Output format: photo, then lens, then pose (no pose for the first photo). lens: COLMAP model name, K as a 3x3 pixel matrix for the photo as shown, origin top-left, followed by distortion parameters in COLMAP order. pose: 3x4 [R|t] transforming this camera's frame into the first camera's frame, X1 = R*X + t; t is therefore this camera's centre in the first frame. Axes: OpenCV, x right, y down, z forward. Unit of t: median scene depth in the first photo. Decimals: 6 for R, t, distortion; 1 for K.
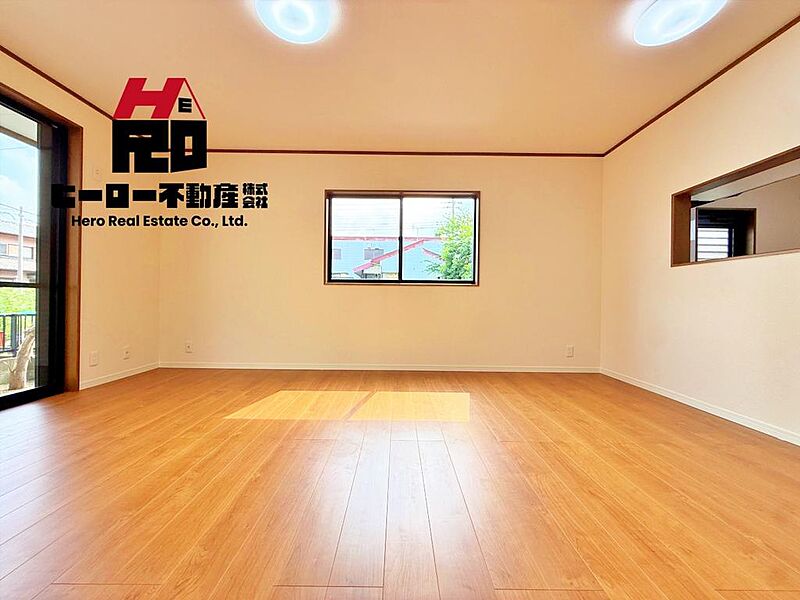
lens RADIAL K [[320.0, 0, 397.1], [0, 320.0, 299.2], [0, 0, 1]] dist [0.002558, 0.000360]
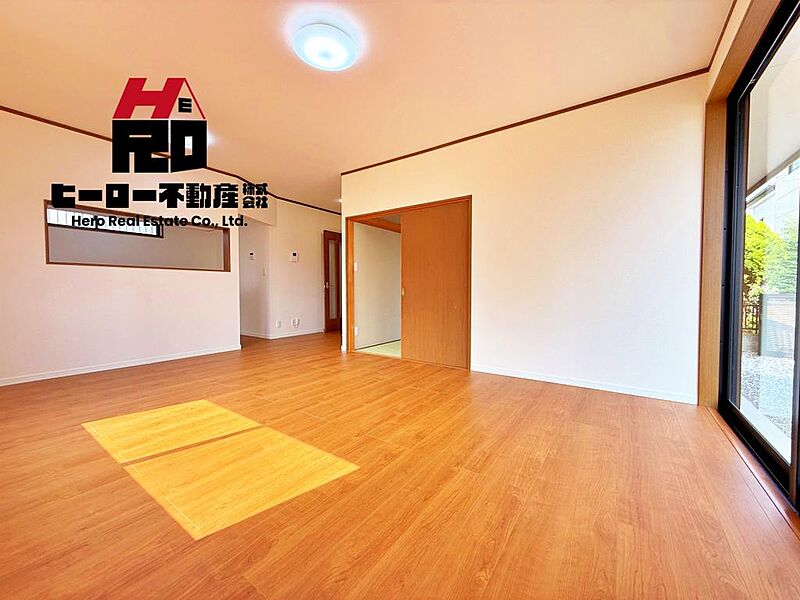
lens RADIAL K [[320.0, 0, 397.1], [0, 320.0, 299.2], [0, 0, 1]] dist [0.002558, 0.000360]
pose [[-0.816832, -0.031578, 0.576010, -0.949316], [-0.008888, 0.999071, 0.042167, -0.041553], [-0.576807, 0.029324, -0.816354, 1.411978]]
